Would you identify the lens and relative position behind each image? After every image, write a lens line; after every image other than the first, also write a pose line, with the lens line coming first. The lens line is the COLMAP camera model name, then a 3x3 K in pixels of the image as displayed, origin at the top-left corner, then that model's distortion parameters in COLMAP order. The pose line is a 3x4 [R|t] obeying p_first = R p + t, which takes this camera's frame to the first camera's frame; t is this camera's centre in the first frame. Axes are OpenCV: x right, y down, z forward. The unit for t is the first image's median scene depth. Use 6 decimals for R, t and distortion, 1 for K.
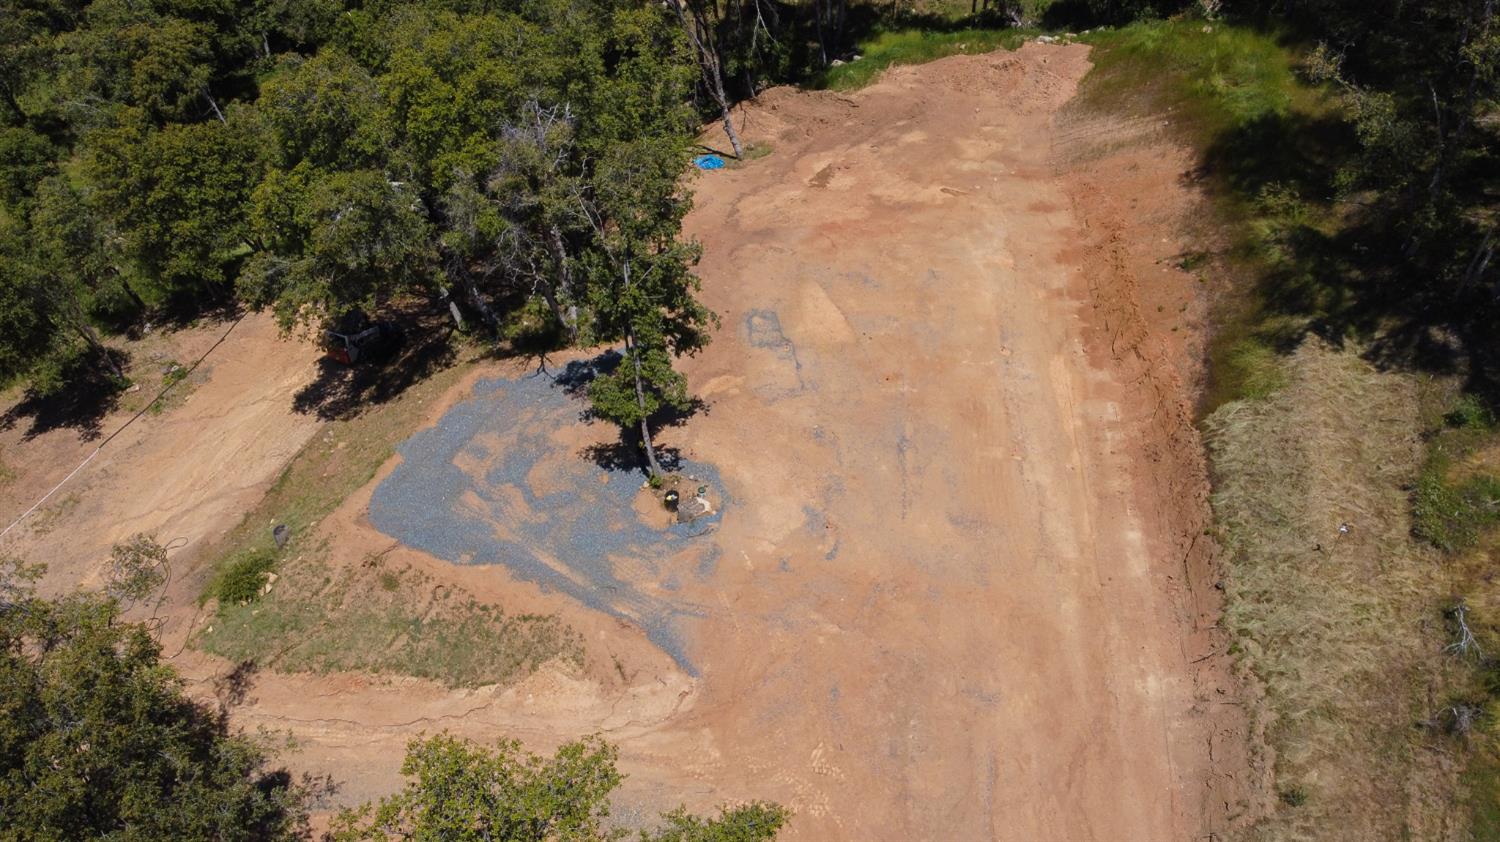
lens RADIAL K [[1151.4, 0, 751.9], [0, 1151.4, 412.8], [0, 0, 1]] dist [-0.004053, -0.009173]
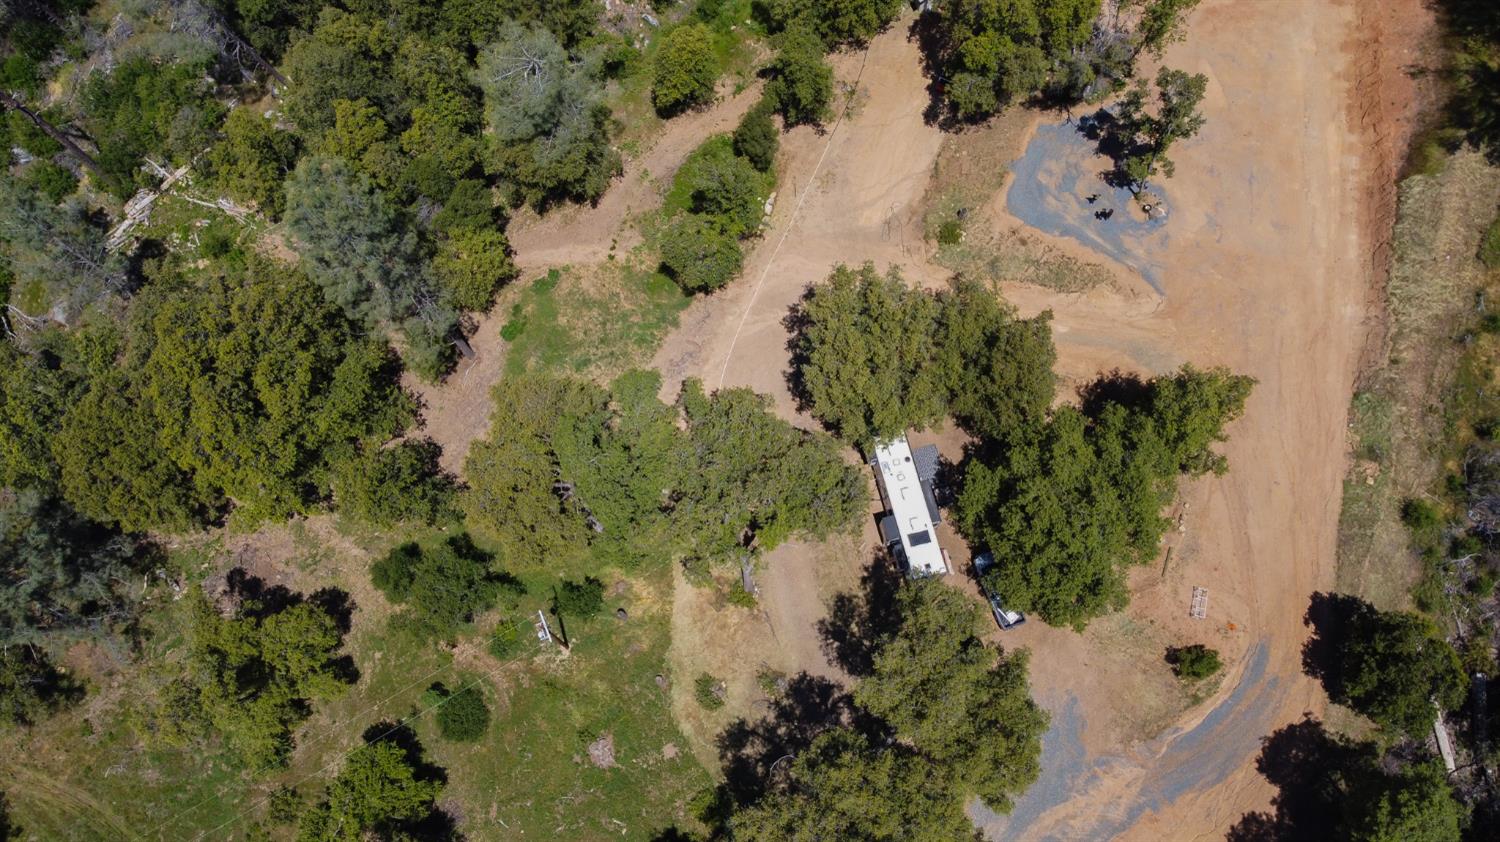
lens RADIAL K [[1151.4, 0, 743.5], [0, 1151.4, 424.9], [0, 0, 1]] dist [-0.004053, -0.009173]
pose [[0.998392, 0.053799, -0.017887, -0.809138], [-0.036564, 0.852120, 0.522067, -0.719327], [0.043329, -0.520573, 0.852717, -1.172521]]
